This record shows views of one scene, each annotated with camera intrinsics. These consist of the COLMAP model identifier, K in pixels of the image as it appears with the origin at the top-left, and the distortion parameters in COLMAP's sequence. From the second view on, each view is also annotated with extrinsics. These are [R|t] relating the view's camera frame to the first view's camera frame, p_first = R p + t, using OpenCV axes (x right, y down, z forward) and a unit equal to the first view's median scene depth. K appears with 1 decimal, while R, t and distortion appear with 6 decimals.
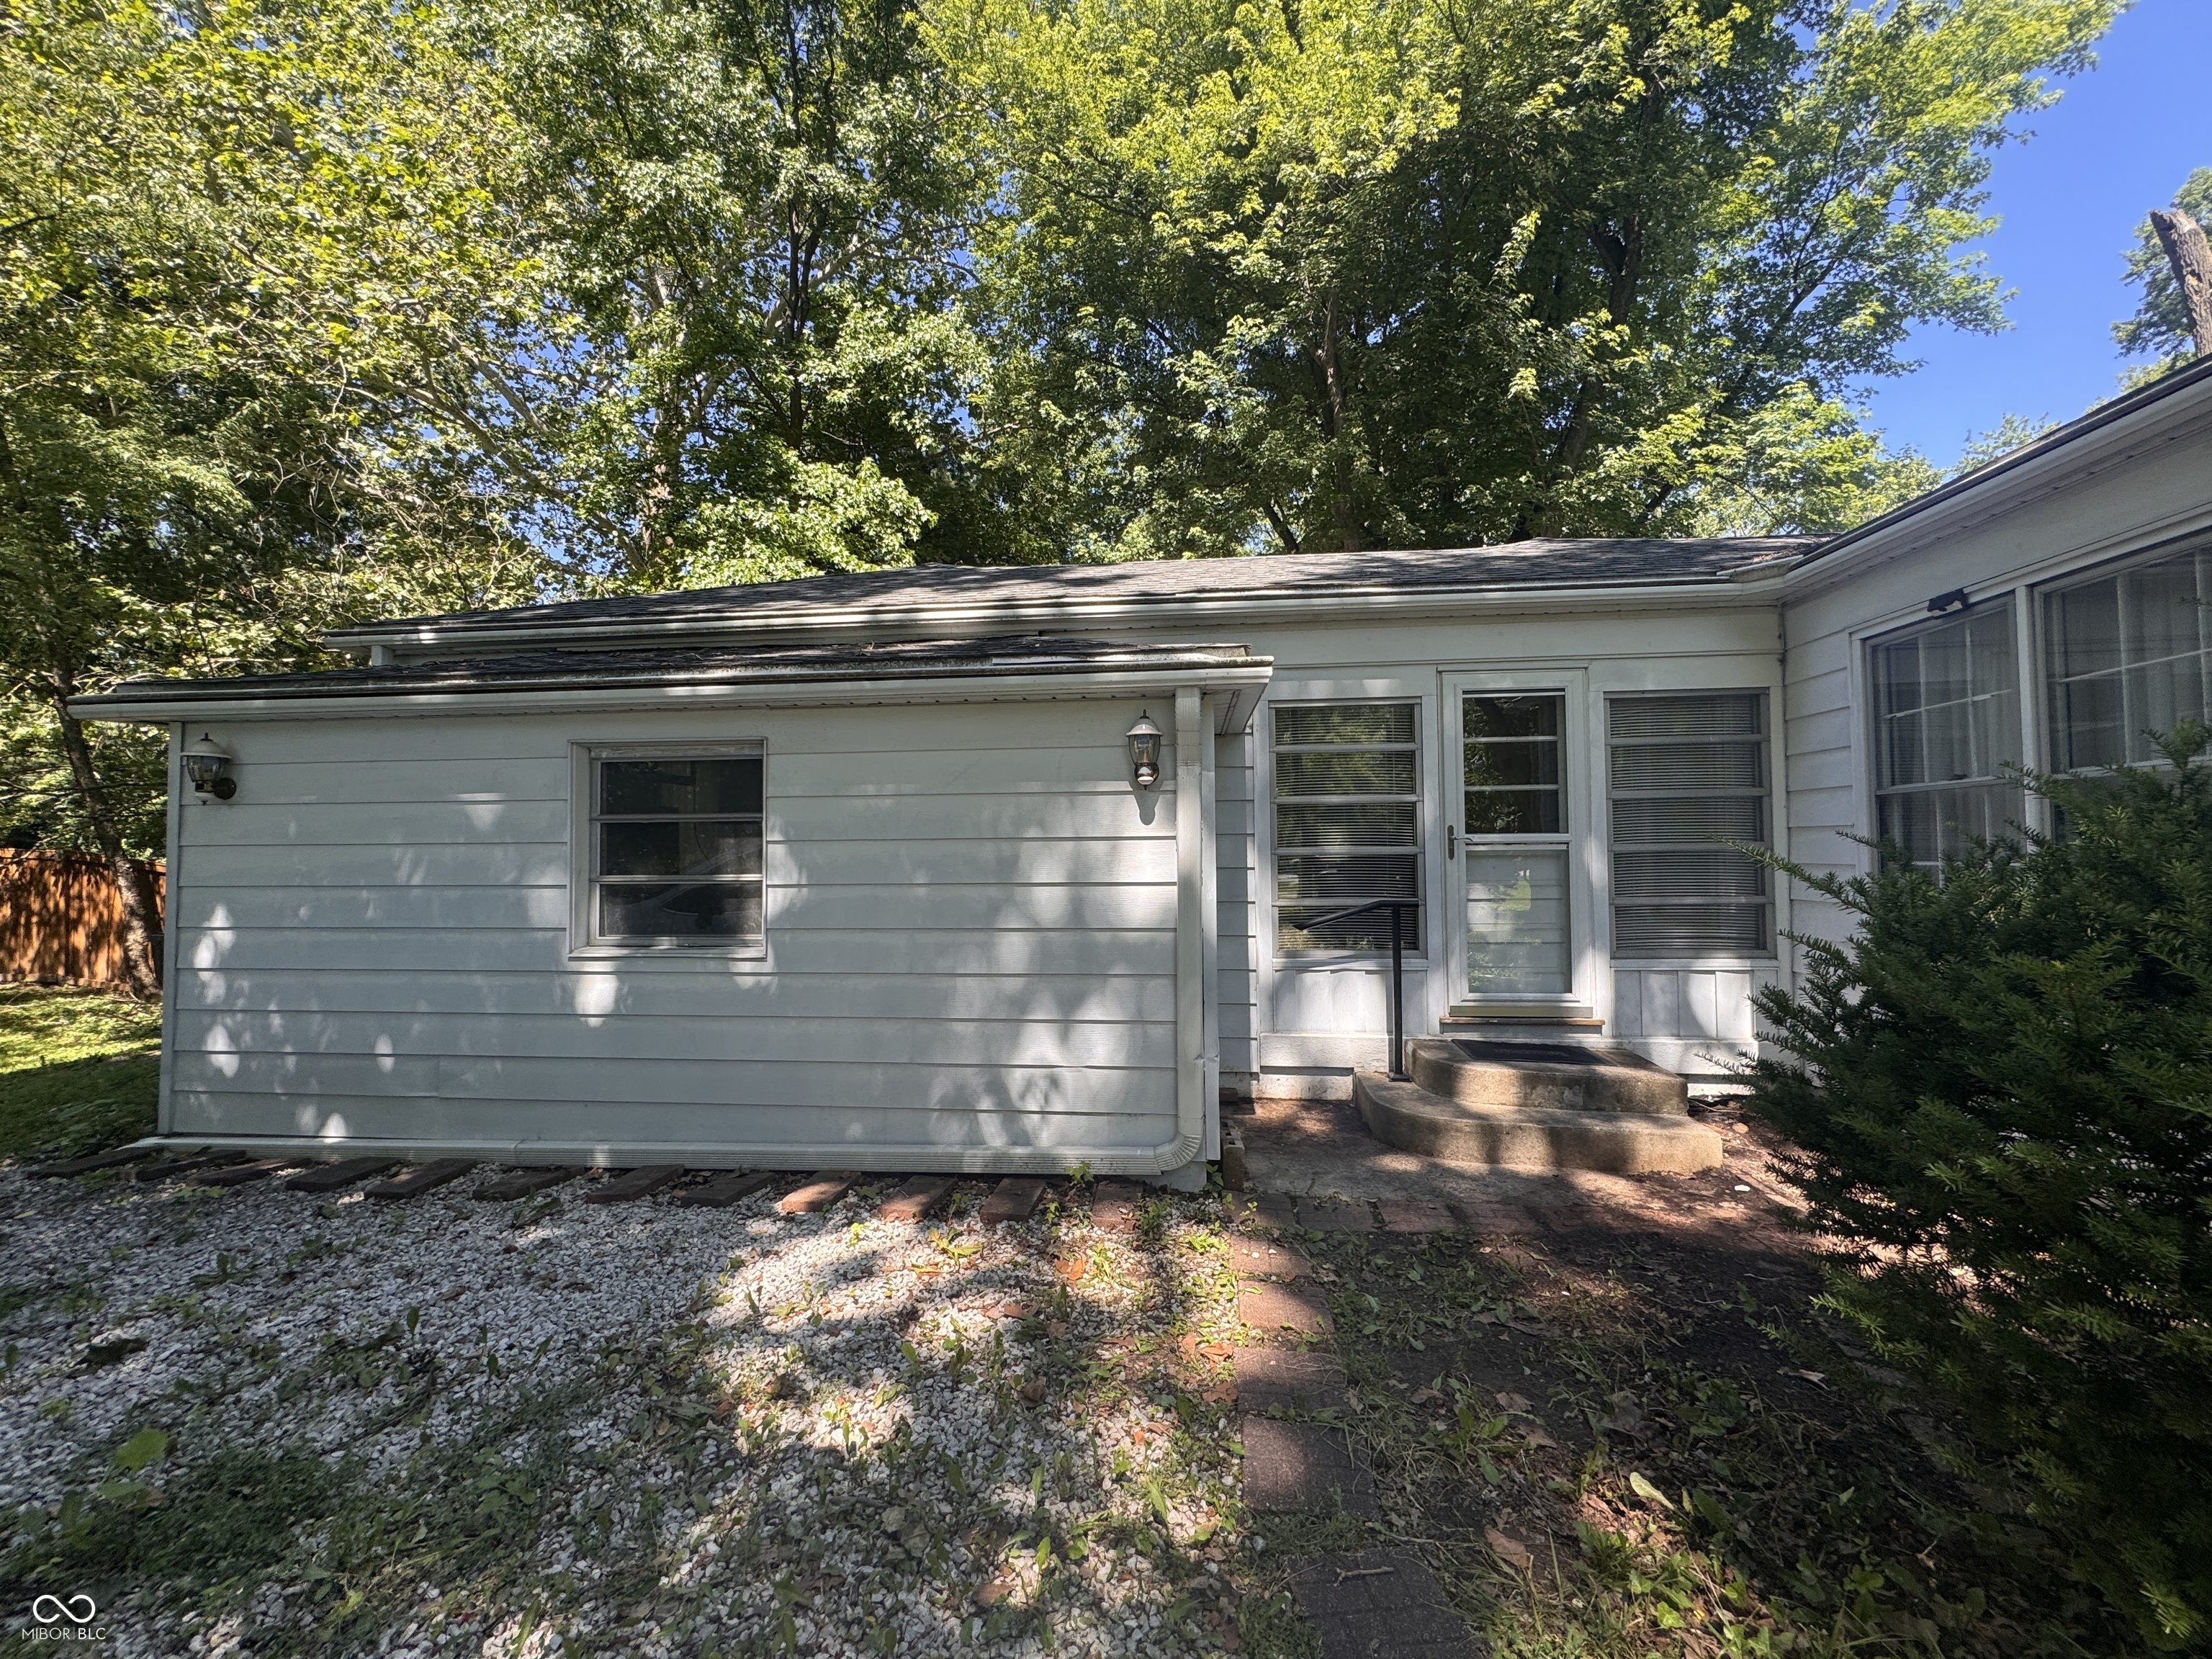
lens RADIAL K [[901.9, 0, 1081.6], [0, 901.9, 826.1], [0, 0, 1]] dist [-0.005013, 0.000615]
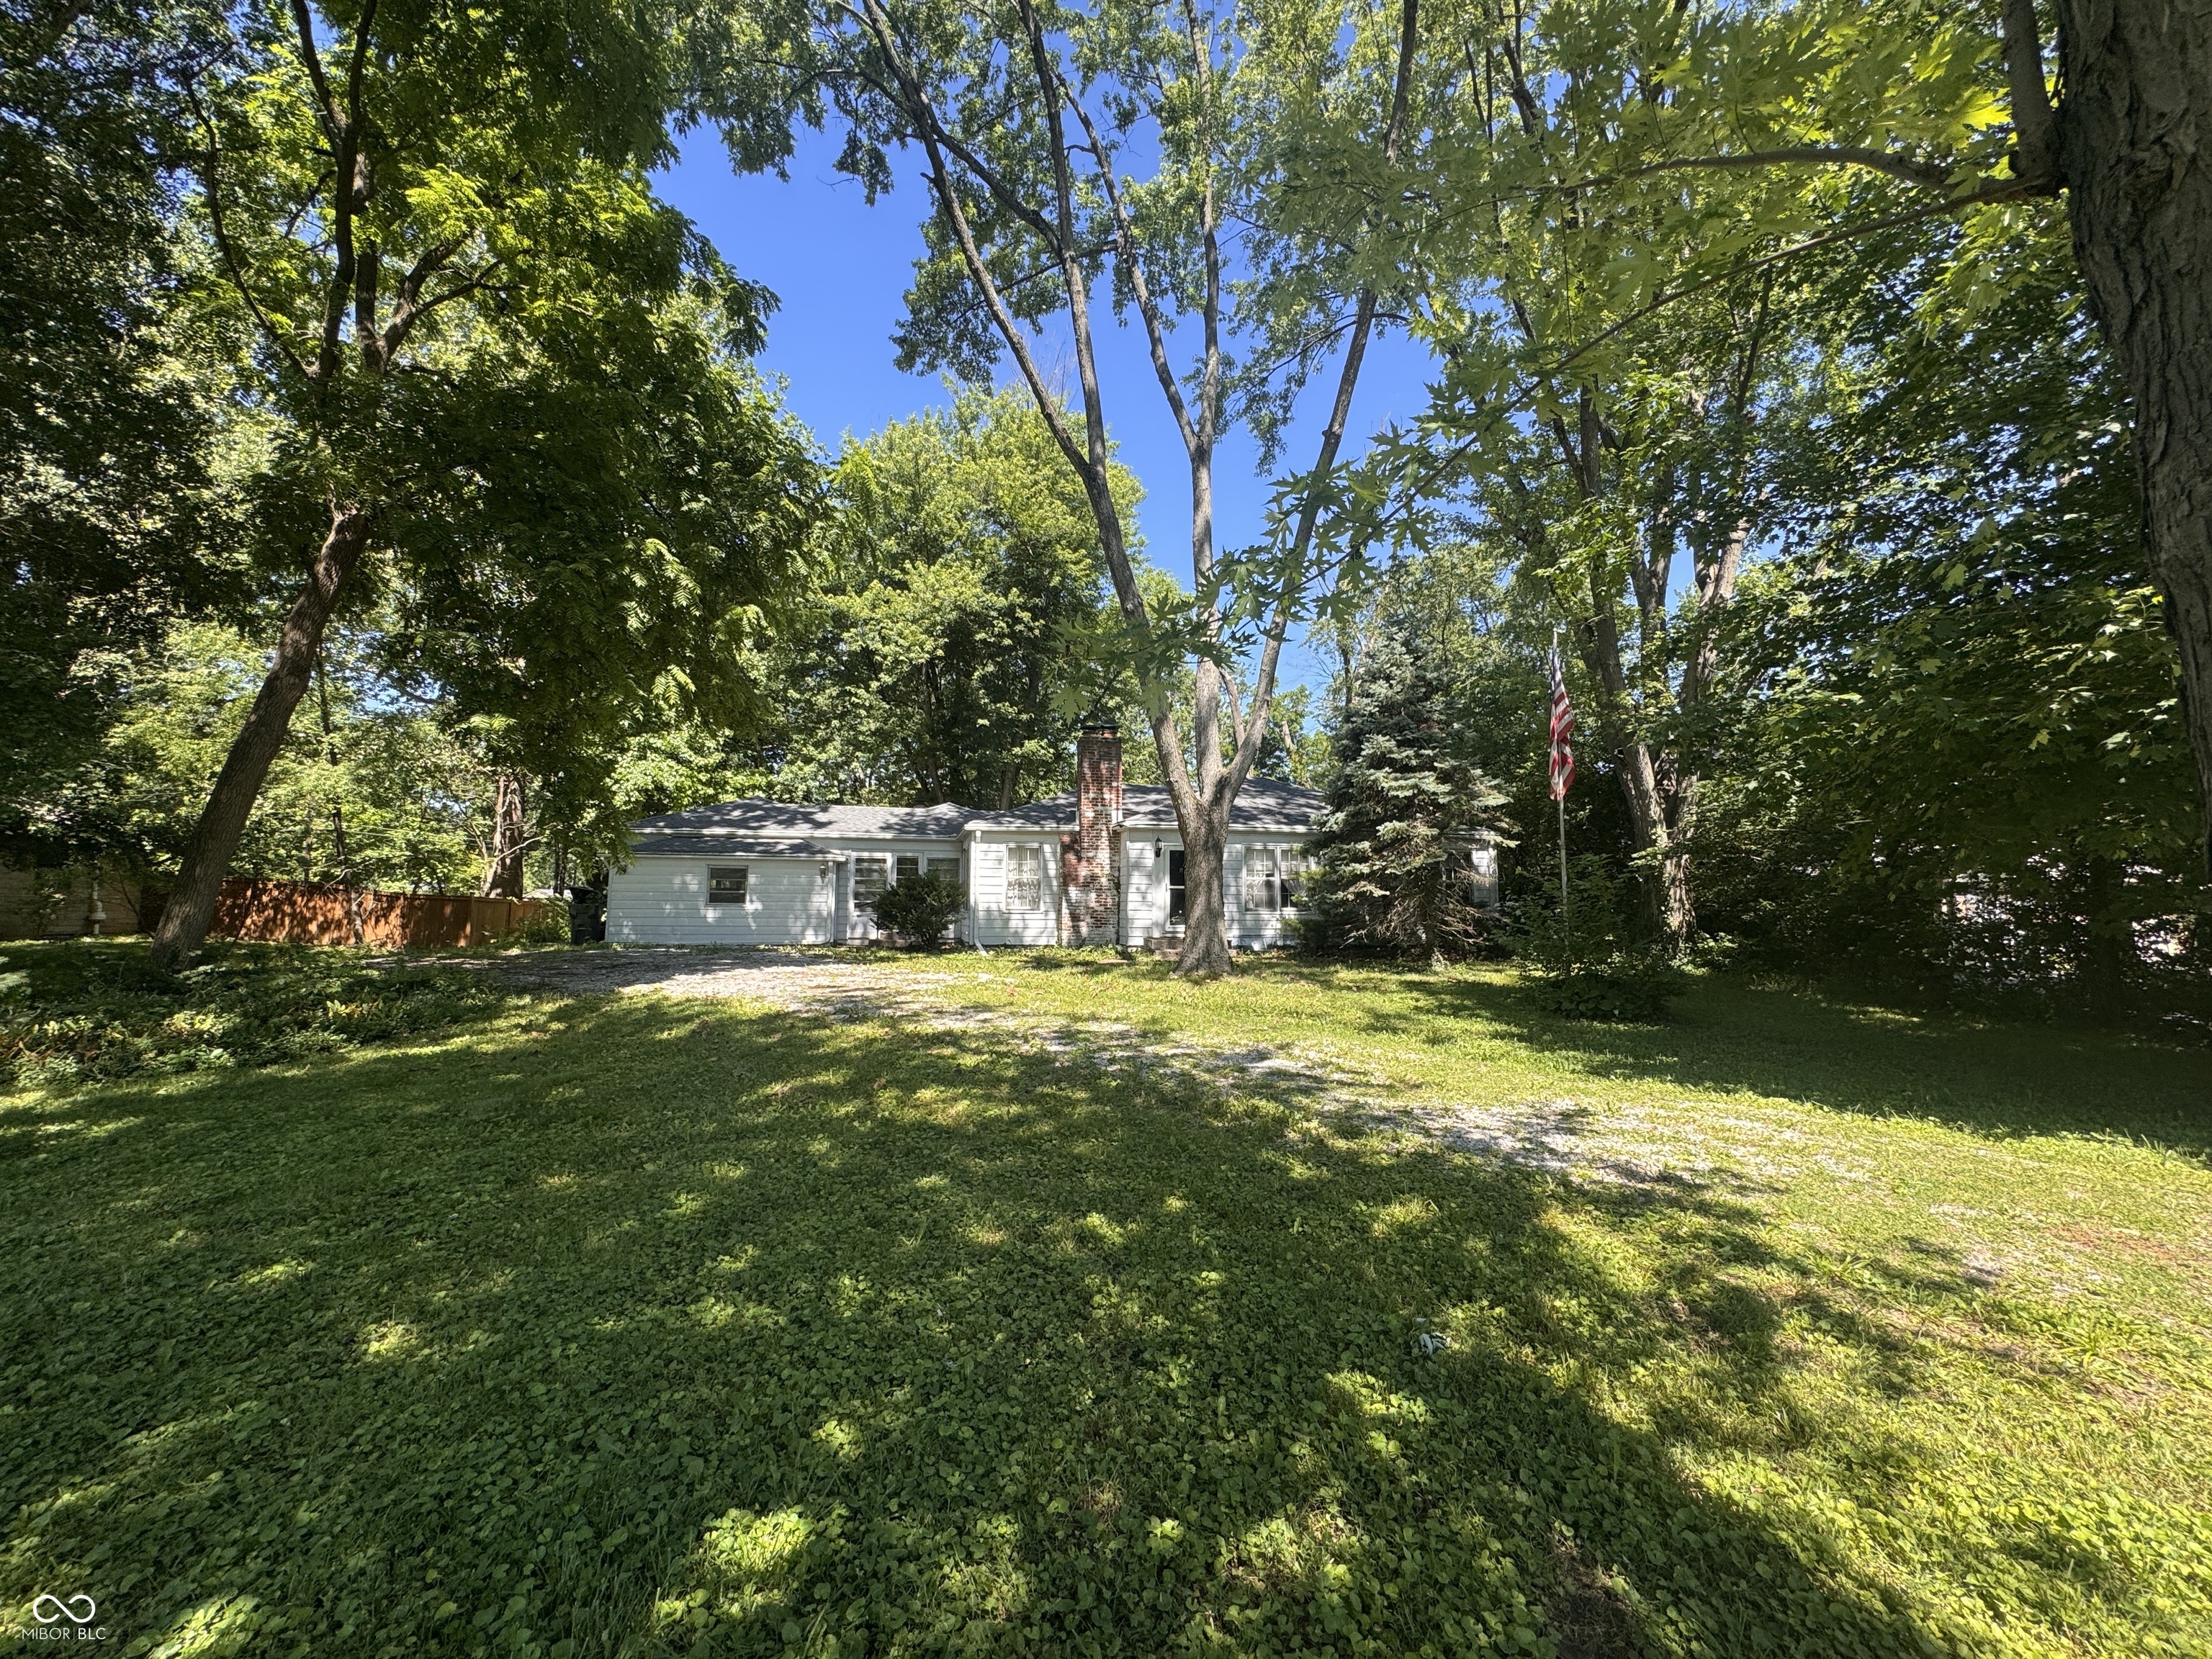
lens RADIAL K [[885.2, 0, 1105.5], [0, 885.2, 828.8], [0, 0, 1]] dist [-0.001414, -0.000061]
pose [[0.940293, 0.035638, 0.338495, -0.115969], [-0.017081, 0.998191, -0.057644, -0.051620], [-0.339937, 0.048420, 0.939201, -3.974930]]
